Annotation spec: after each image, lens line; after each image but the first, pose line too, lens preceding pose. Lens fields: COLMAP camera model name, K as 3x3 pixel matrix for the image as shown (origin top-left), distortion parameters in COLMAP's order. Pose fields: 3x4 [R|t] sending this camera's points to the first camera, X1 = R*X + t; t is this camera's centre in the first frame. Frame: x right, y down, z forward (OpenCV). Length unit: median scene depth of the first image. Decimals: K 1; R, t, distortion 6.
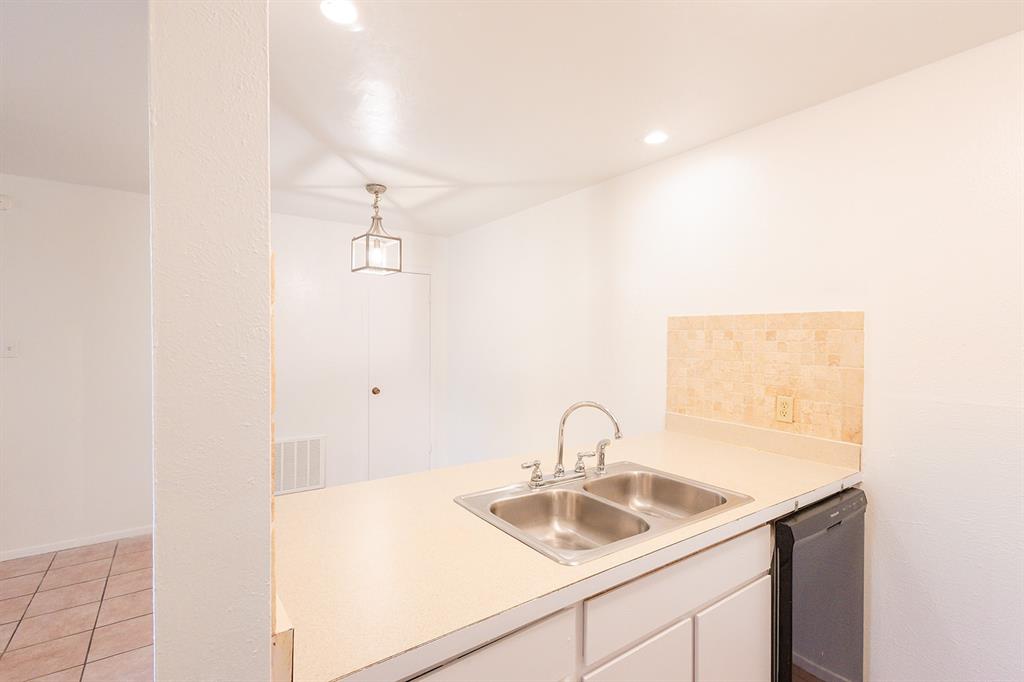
lens RADIAL K [[475.1, 0, 512.3], [0, 475.1, 343.3], [0, 0, 1]] dist [0.007988, -0.000877]
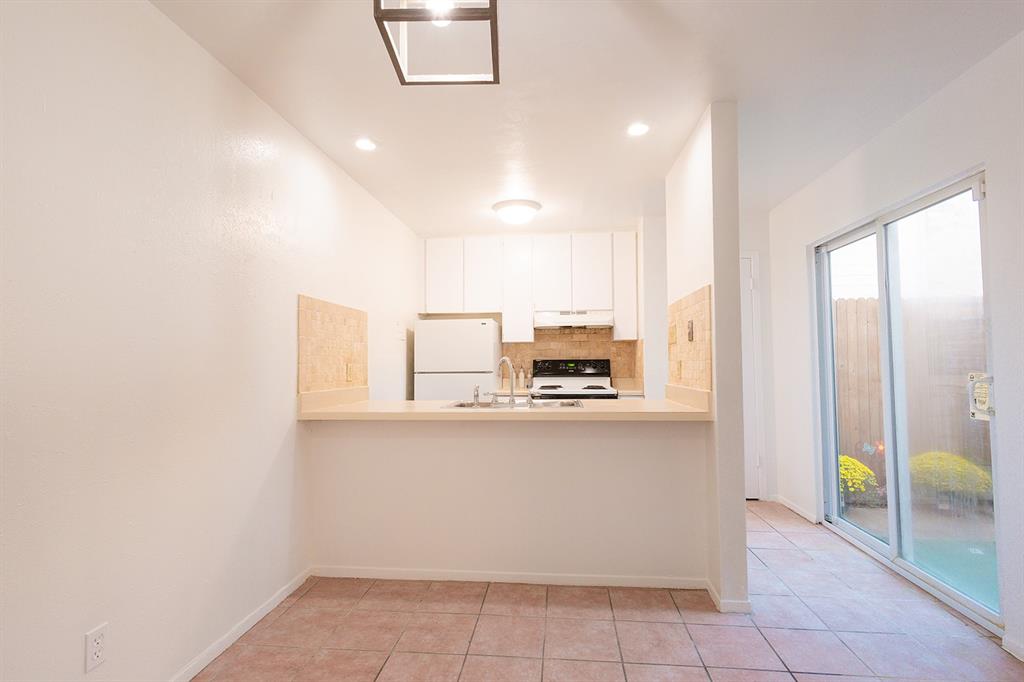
lens RADIAL K [[483.8, 0, 509.7], [0, 483.8, 344.4], [0, 0, 1]] dist [0.006814, -0.000329]
pose [[-0.750530, 0.023366, 0.660423, -0.747413], [0.012383, 0.999696, -0.021297, 0.085269], [-0.660720, -0.007806, -0.750592, 1.706974]]
